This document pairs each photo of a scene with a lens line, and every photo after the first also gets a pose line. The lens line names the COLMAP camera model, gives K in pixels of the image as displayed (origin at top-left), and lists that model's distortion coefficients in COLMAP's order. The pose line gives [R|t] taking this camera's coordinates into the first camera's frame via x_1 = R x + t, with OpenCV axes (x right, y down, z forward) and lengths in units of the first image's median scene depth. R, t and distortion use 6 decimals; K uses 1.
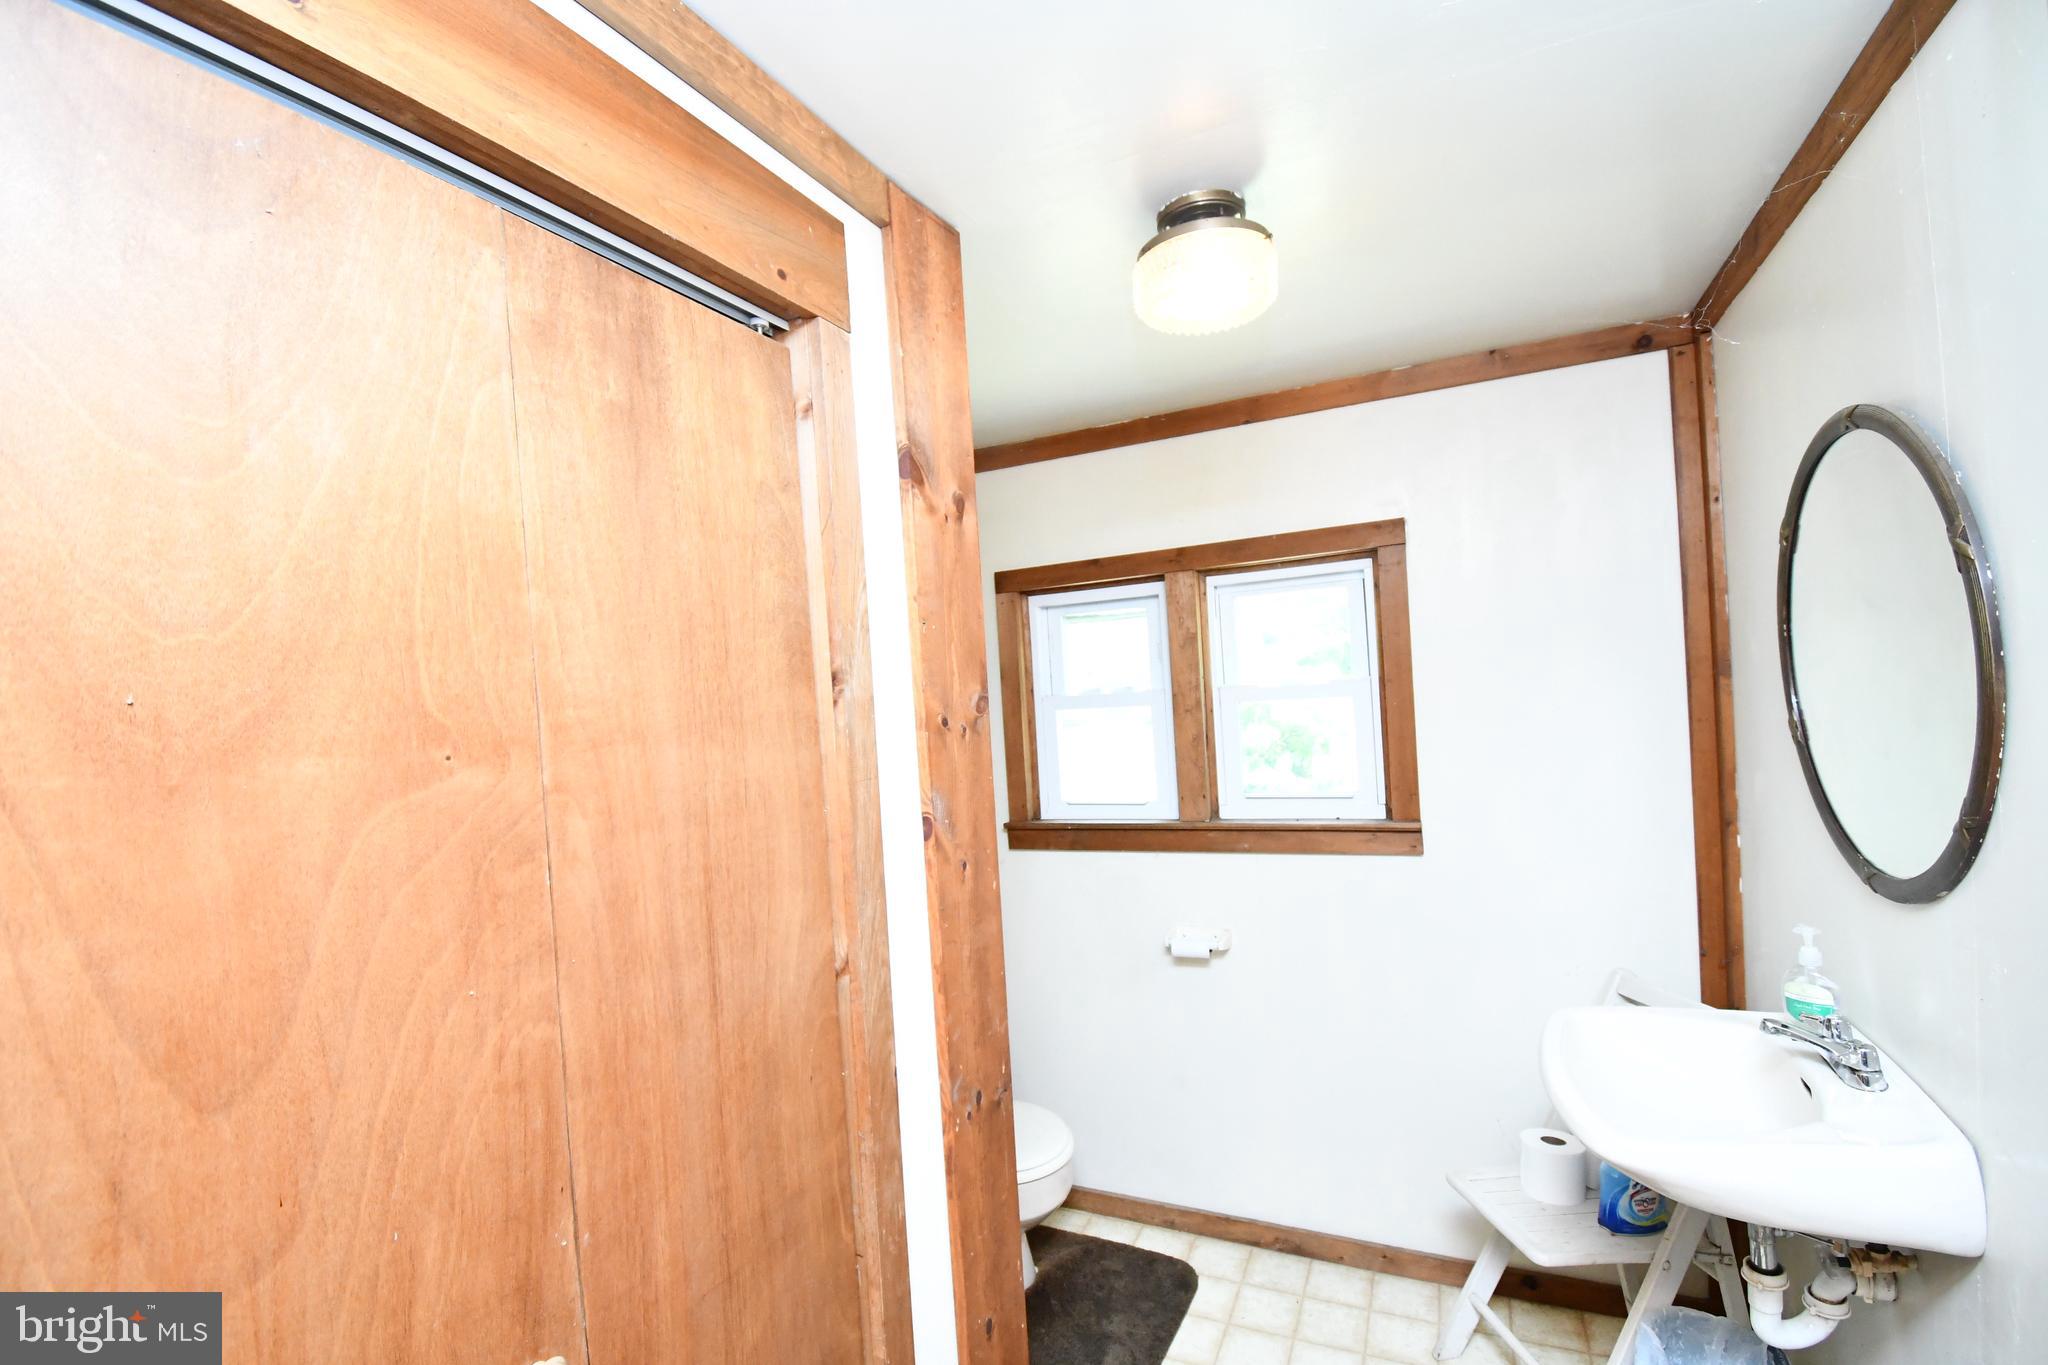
lens RADIAL K [[899.6, 0, 1011.1], [0, 899.6, 695.2], [0, 0, 1]] dist [0.002979, -0.016087]
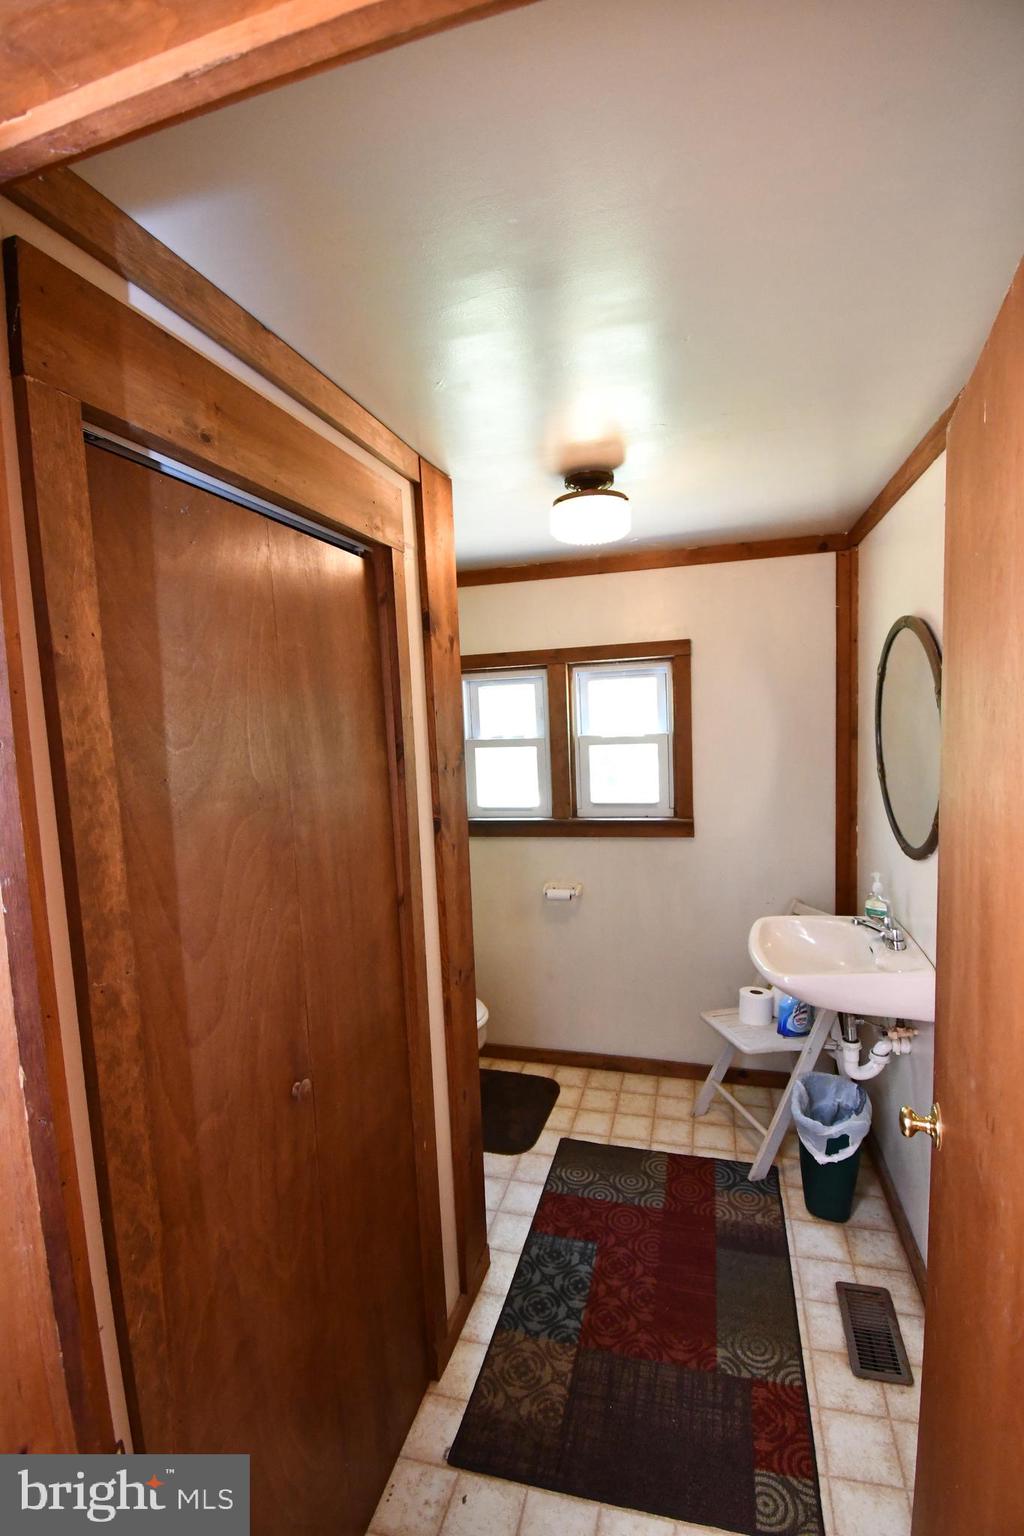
lens RADIAL K [[674.7, 0, 510.9], [0, 674.7, 766.9], [0, 0, 1]] dist [0.002979, -0.016087]
pose [[0.986253, 0.005768, 0.165140, -0.109506], [-0.017027, 0.997618, 0.066850, -0.041112], [-0.164361, -0.068742, 0.984002, -0.221586]]
